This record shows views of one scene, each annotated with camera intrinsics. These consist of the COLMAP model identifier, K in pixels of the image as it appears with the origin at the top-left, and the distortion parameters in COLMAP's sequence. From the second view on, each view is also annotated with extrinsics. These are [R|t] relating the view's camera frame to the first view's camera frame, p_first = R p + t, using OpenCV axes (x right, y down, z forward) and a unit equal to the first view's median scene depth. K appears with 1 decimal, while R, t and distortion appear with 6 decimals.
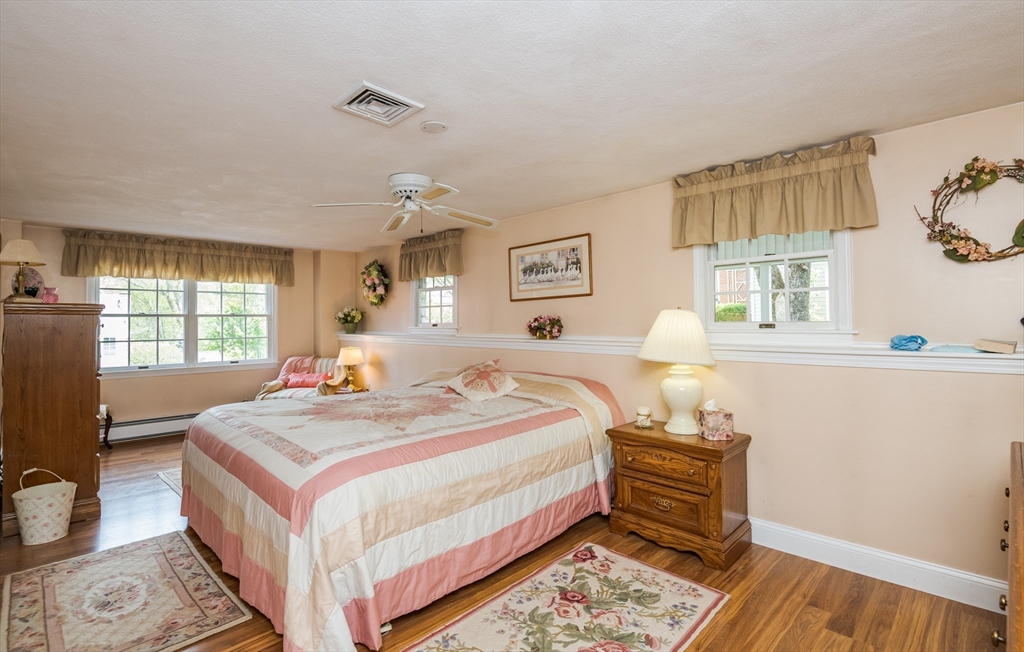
lens RADIAL K [[467.5, 0, 514.3], [0, 467.5, 323.3], [0, 0, 1]] dist [0.001066, 0.000045]
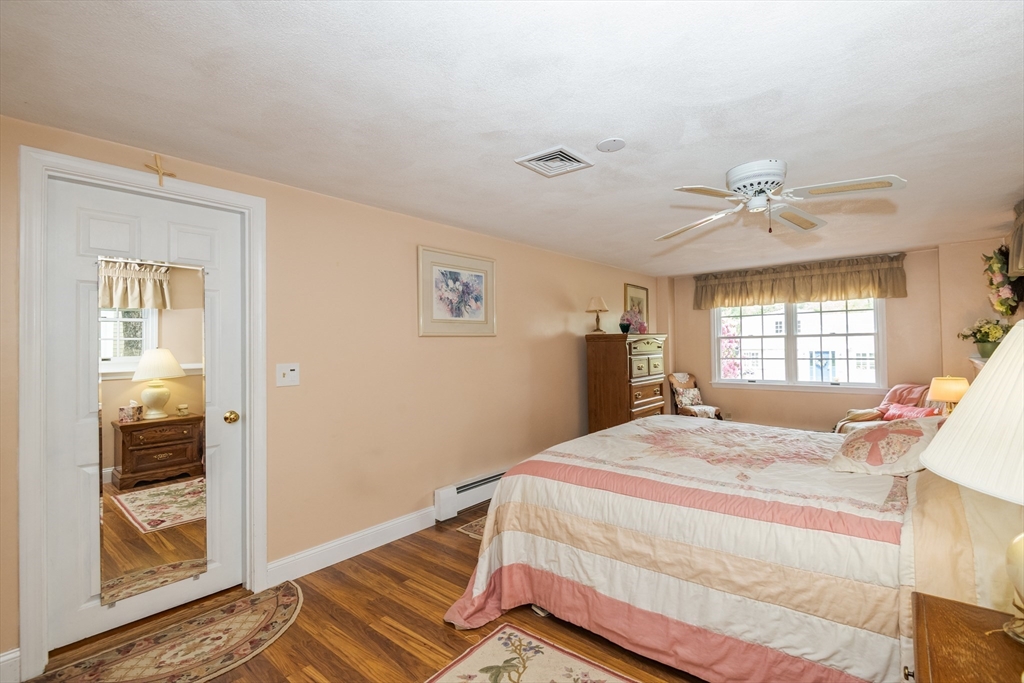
lens RADIAL K [[464.5, 0, 514.3], [0, 464.5, 341.4], [0, 0, 1]] dist [-0.017810, -0.000183]
pose [[0.093265, -0.003974, -0.995633, 0.288135], [0.009747, 0.999948, -0.003078, -0.007587], [0.995594, -0.009417, 0.093299, 0.275059]]
